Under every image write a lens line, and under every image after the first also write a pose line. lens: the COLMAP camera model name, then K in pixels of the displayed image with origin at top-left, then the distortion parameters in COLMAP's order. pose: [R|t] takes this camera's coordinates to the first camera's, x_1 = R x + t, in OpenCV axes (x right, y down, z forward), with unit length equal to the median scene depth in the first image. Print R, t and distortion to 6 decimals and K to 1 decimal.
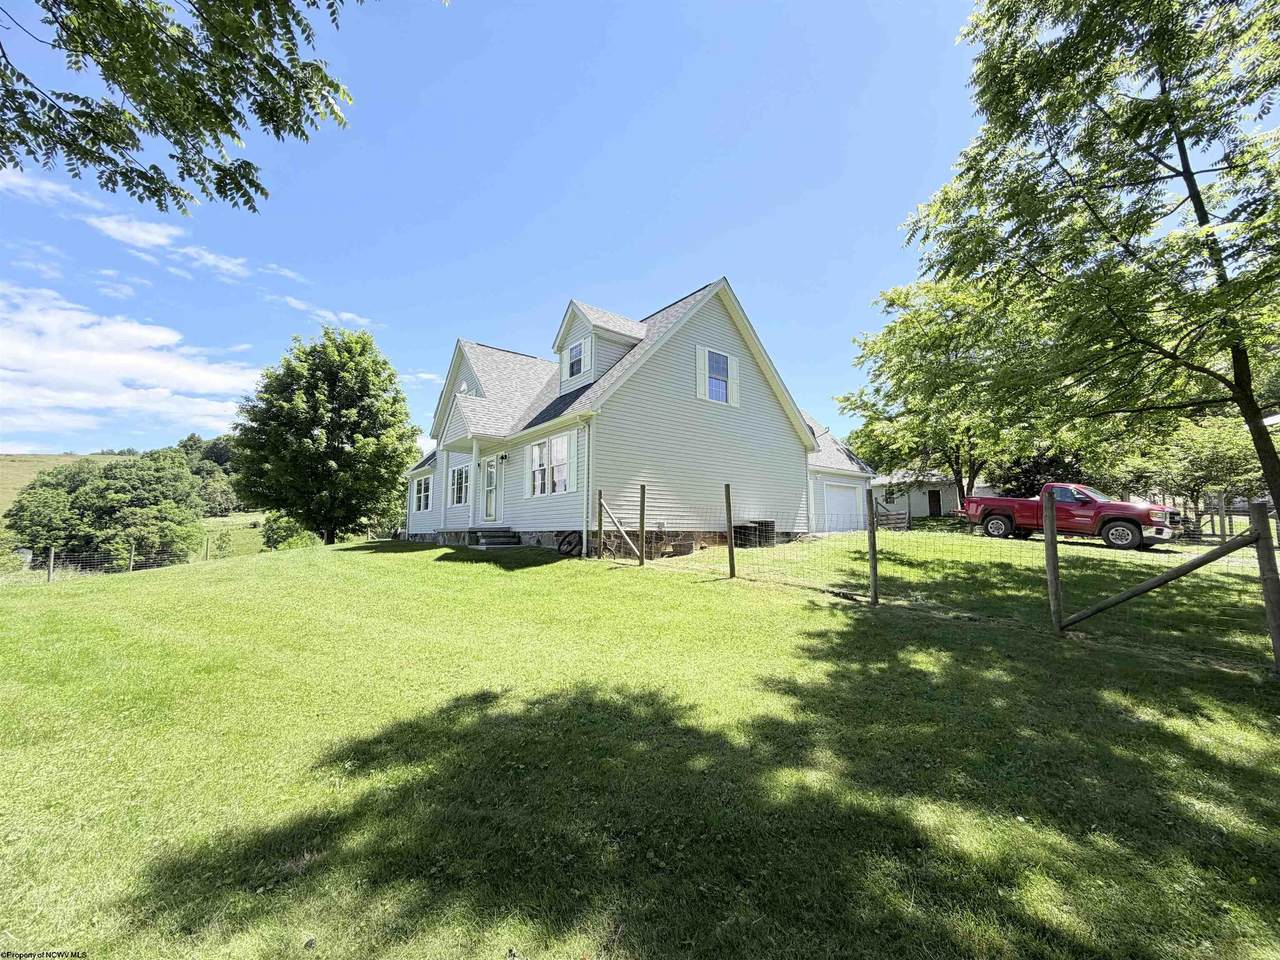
lens RADIAL K [[508.5, 0, 640.0], [0, 508.5, 480.0], [0, 0, 1]] dist [0.000615, 0.000323]
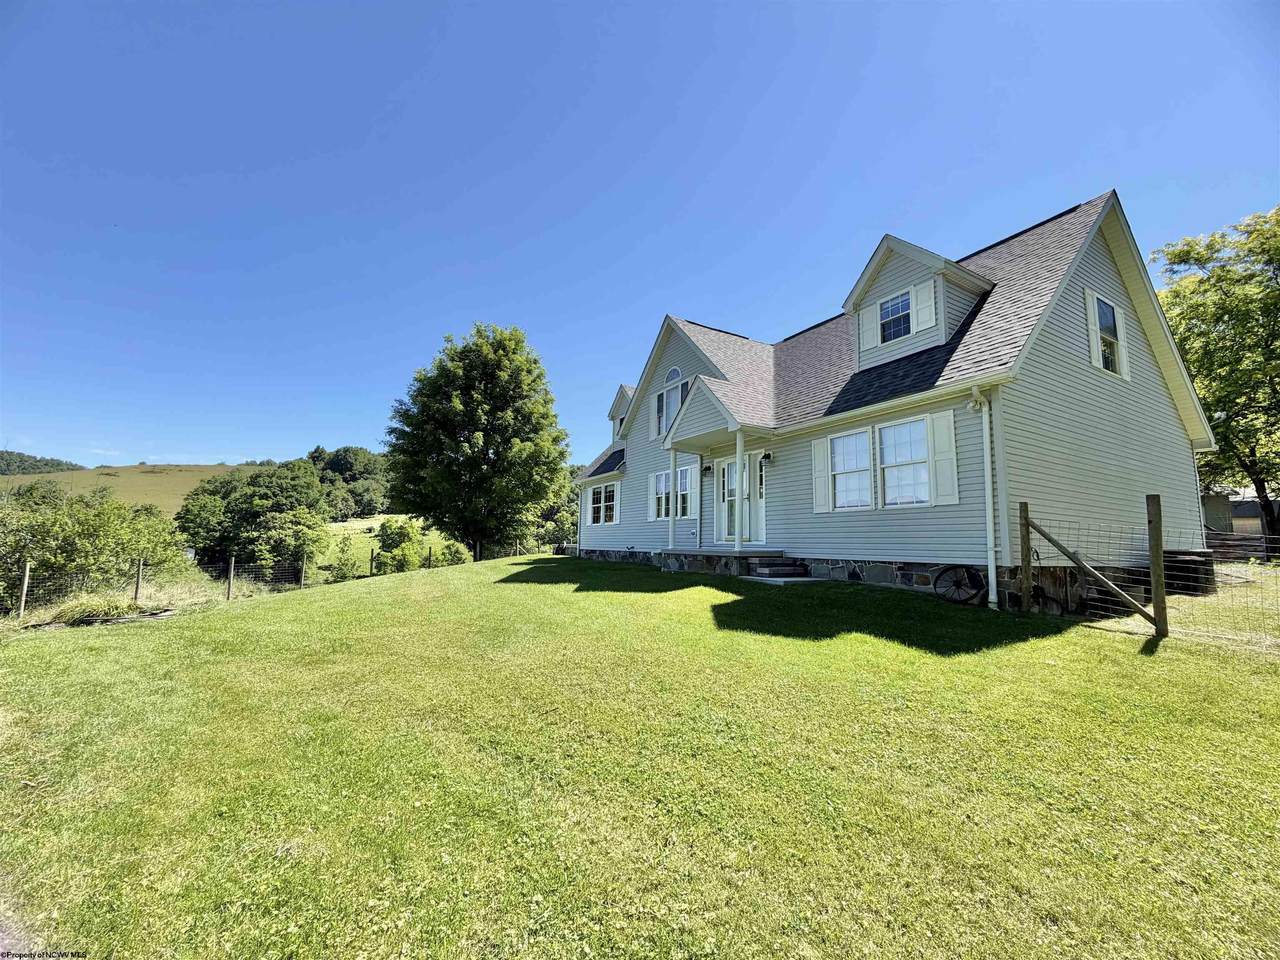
lens RADIAL K [[508.5, 0, 640.0], [0, 508.5, 480.0], [0, 0, 1]] dist [0.000615, 0.000323]
pose [[0.988391, 0.003160, -0.151901, -0.176289], [-0.006250, 0.999783, -0.019869, 0.003041], [0.151805, 0.020587, 0.988196, 0.120682]]
